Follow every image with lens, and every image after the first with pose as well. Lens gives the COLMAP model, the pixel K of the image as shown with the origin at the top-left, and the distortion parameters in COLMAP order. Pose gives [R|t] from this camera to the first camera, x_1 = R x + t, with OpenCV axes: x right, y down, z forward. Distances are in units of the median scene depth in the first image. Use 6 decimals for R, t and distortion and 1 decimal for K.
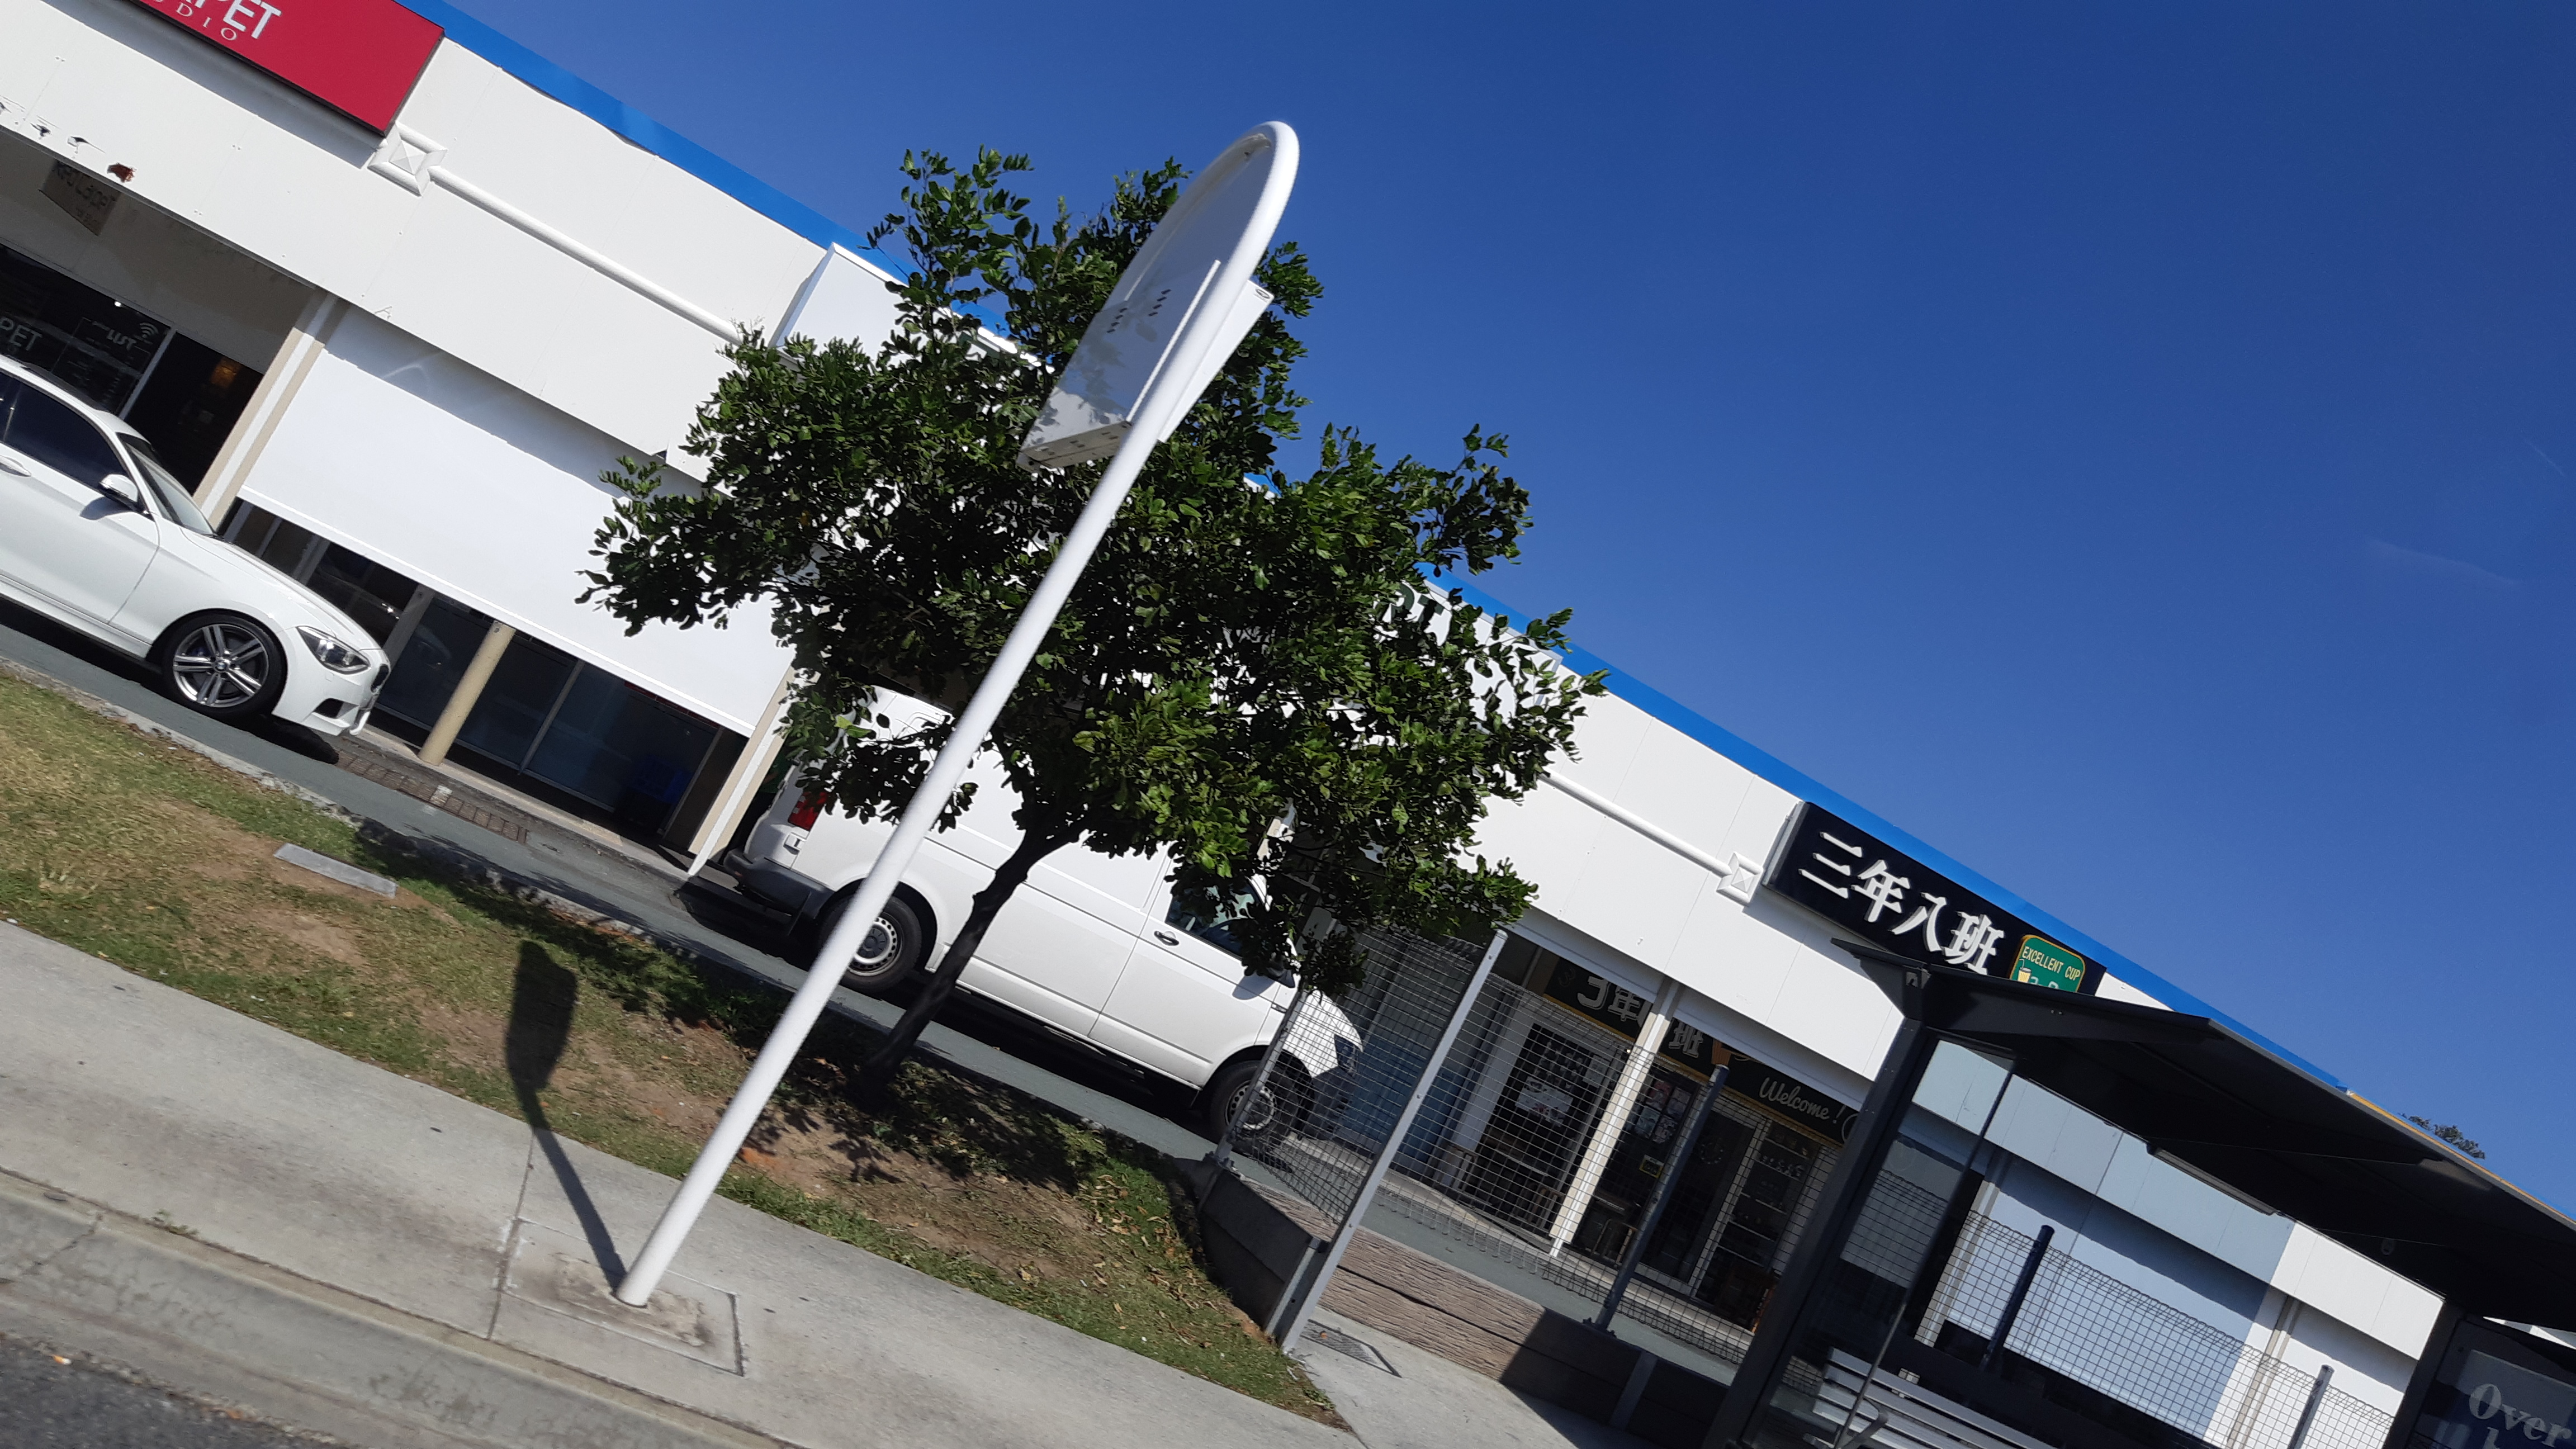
lens RADIAL K [[1893.8, 0, 1288.0], [0, 1893.8, 724.5], [0, 0, 1]] dist [0.087978, -0.123500]
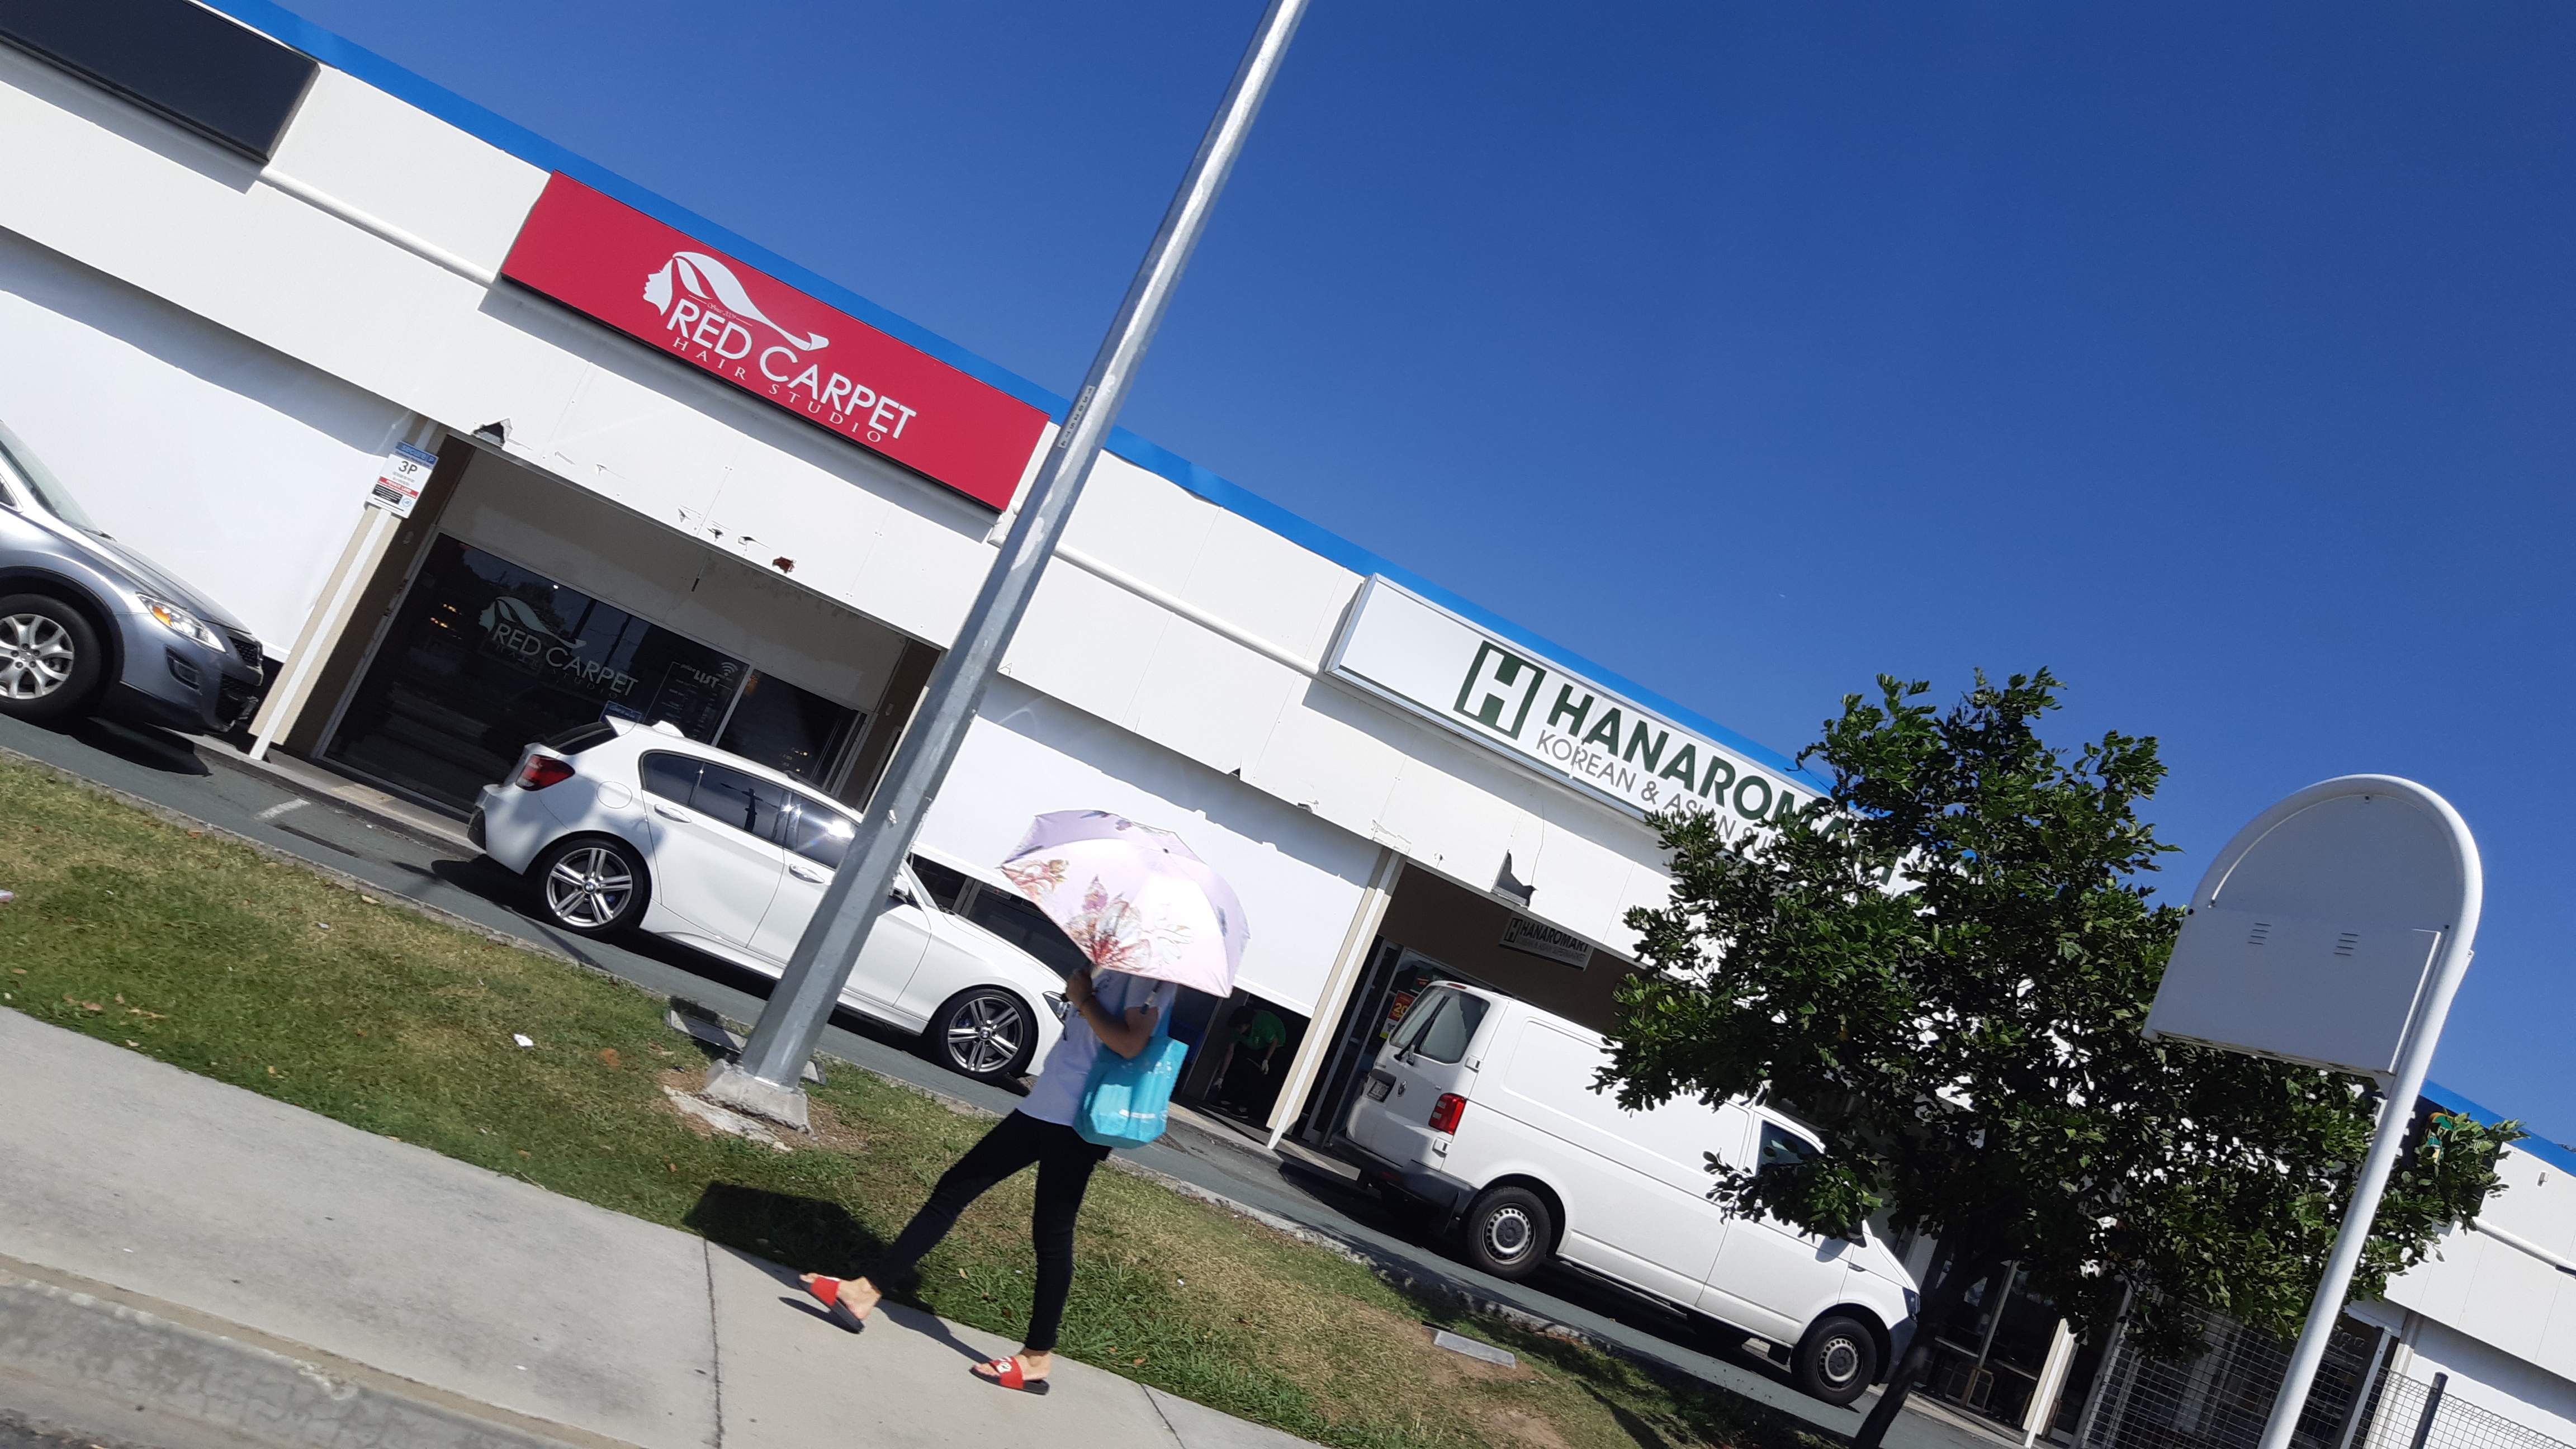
lens RADIAL K [[1914.7, 0, 1288.0], [0, 1914.7, 724.5], [0, 0, 1]] dist [0.207369, -0.356519]
pose [[0.998743, -0.050068, 0.002510, -0.320986], [0.050092, 0.998690, -0.010441, -0.167577], [-0.001984, 0.010553, 0.999942, -0.126562]]
